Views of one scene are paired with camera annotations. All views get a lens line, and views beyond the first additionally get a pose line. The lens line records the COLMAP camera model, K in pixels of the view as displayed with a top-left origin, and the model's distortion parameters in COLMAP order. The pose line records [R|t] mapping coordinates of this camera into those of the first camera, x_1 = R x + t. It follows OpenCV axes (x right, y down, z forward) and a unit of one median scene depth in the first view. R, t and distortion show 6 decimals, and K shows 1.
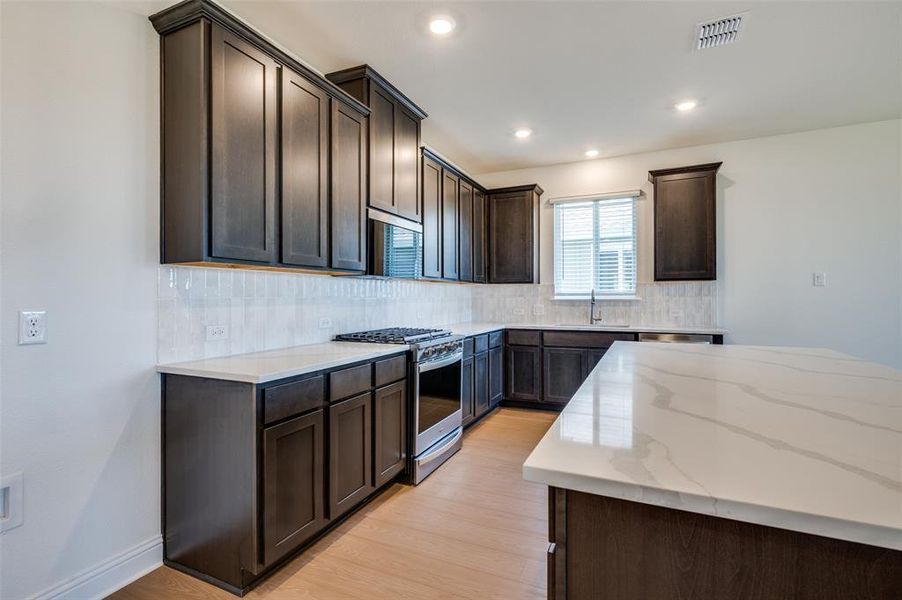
lens RADIAL K [[419.6, 0, 453.2], [0, 419.6, 297.4], [0, 0, 1]] dist [0.000241, 0.000150]
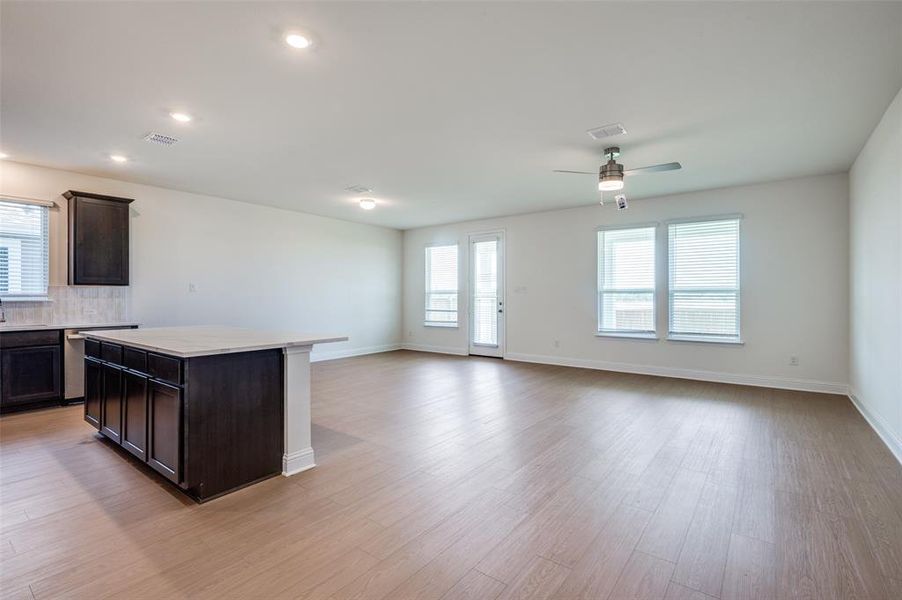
lens RADIAL K [[419.6, 0, 453.2], [0, 419.6, 297.4], [0, 0, 1]] dist [0.000241, 0.000150]
pose [[0.210624, 0.002685, 0.977564, -0.424166], [0.003544, 0.999988, -0.003511, 0.003674], [-0.977561, 0.004204, 0.210611, -0.271185]]
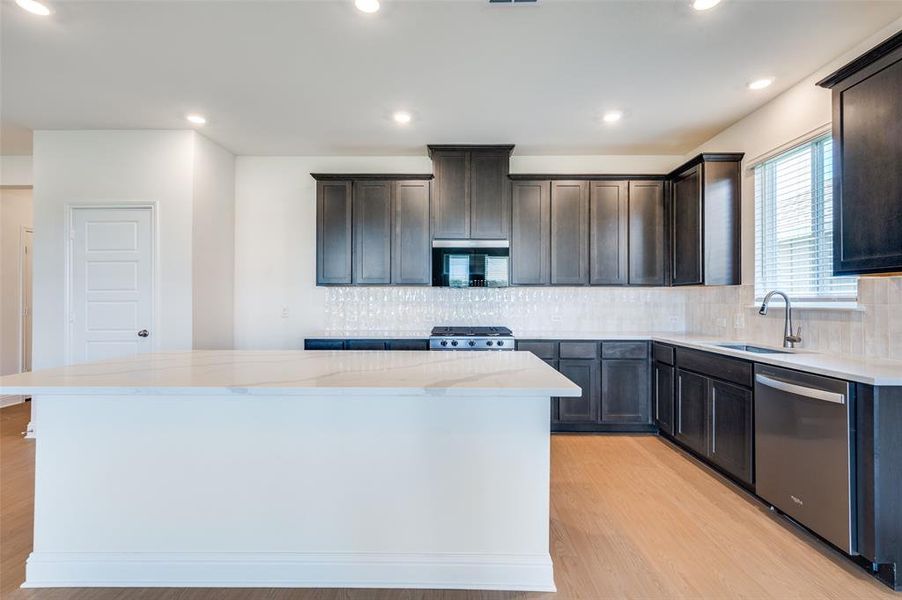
lens RADIAL K [[419.6, 0, 453.2], [0, 419.6, 297.4], [0, 0, 1]] dist [0.000241, 0.000150]
pose [[0.413807, -0.003444, -0.910358, 0.740881], [-0.005522, 0.999965, -0.006293, -0.004233], [0.910348, 0.007631, 0.413774, 0.302766]]
